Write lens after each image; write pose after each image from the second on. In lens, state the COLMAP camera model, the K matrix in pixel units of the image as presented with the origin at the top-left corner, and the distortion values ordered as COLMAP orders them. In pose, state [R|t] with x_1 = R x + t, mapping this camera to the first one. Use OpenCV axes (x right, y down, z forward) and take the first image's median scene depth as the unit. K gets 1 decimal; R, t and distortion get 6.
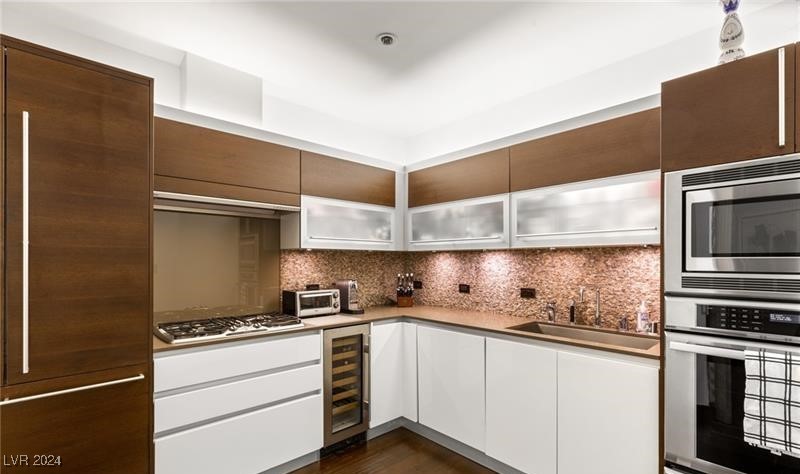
lens RADIAL K [[363.7, 0, 402.3], [0, 363.7, 262.1], [0, 0, 1]] dist [0.001541, 0.000048]
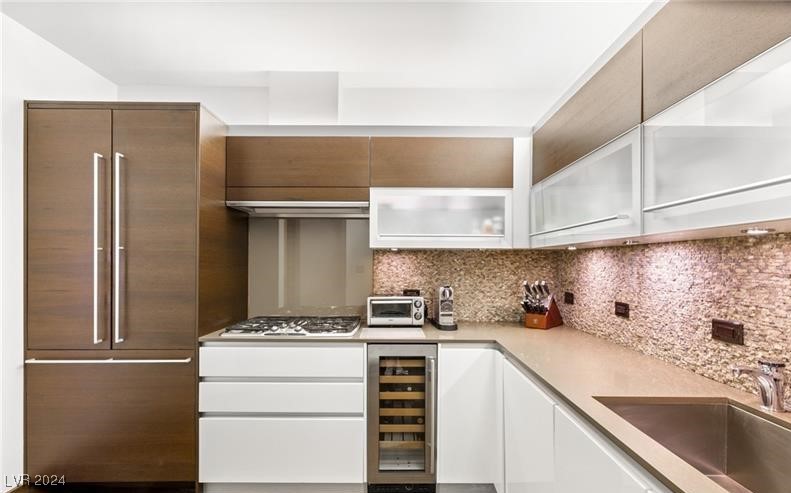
lens RADIAL K [[365.2, 0, 397.6], [0, 365.2, 265.3], [0, 0, 1]] dist [0.010887, -0.000087]
pose [[0.729117, 0.005792, -0.684365, 0.349727], [-0.004767, 0.999983, 0.003385, 0.000828], [0.684373, 0.000794, 0.729132, 0.361991]]
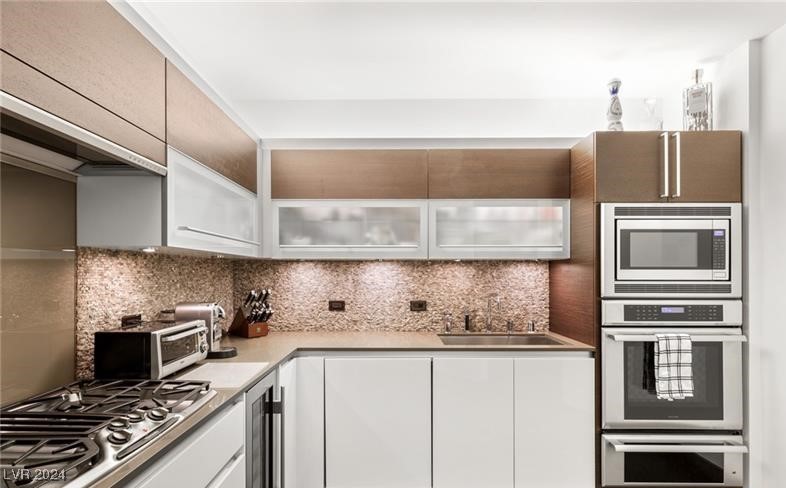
lens RADIAL K [[371.5, 0, 393.0], [0, 371.5, 272.1], [0, 0, 1]] dist [-0.001636, -0.000186]
pose [[0.682636, 0.003388, 0.730751, -0.408832], [0.001656, 0.999980, -0.006184, 0.001549], [-0.730757, 0.005432, 0.682616, 0.366393]]
